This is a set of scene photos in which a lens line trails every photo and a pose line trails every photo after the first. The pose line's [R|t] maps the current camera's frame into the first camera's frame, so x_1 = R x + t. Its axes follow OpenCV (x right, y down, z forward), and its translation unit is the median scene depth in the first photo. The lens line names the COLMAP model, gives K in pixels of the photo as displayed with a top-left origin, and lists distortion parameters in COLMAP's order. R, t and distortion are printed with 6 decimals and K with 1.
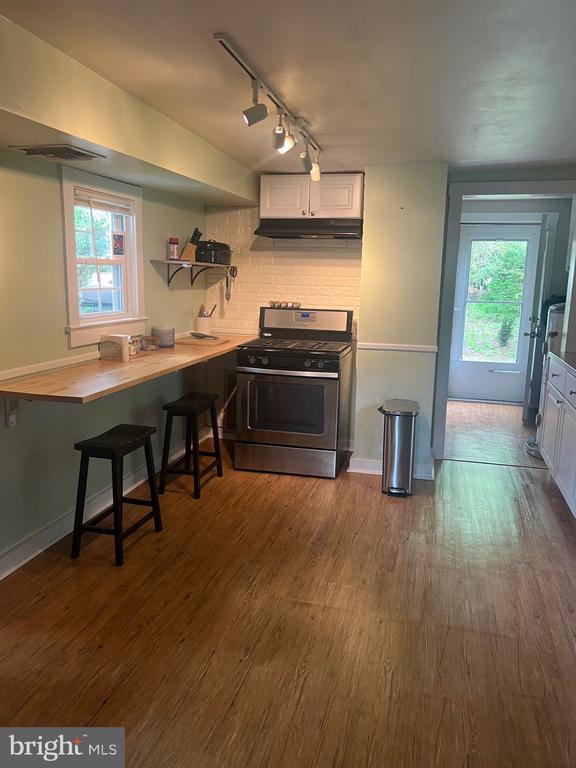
lens RADIAL K [[581.8, 0, 293.0], [0, 581.8, 379.6], [0, 0, 1]] dist [0.026987, -0.028777]
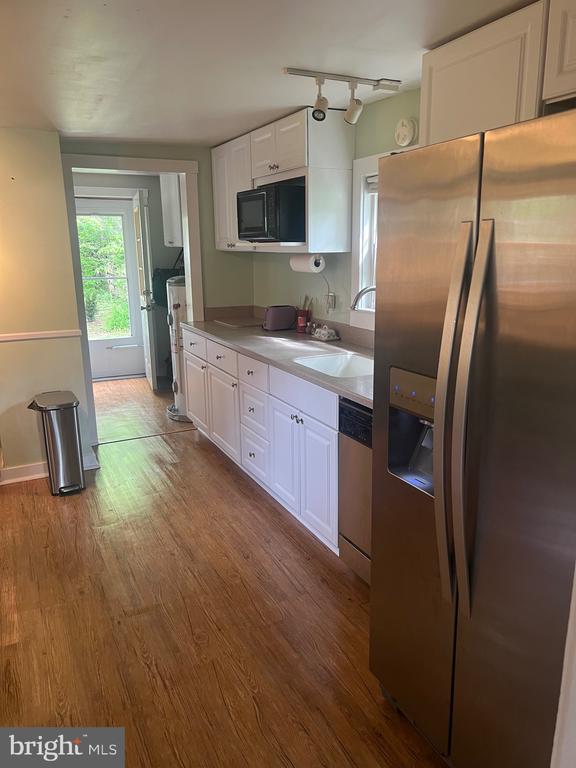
lens RADIAL K [[581.8, 0, 292.8], [0, 581.8, 388.2], [0, 0, 1]] dist [0.026987, -0.028777]
pose [[0.746690, -0.180623, 0.640179, -0.112290], [0.143488, 0.983505, 0.110131, -0.016978], [-0.649512, 0.009624, 0.760291, 0.053429]]
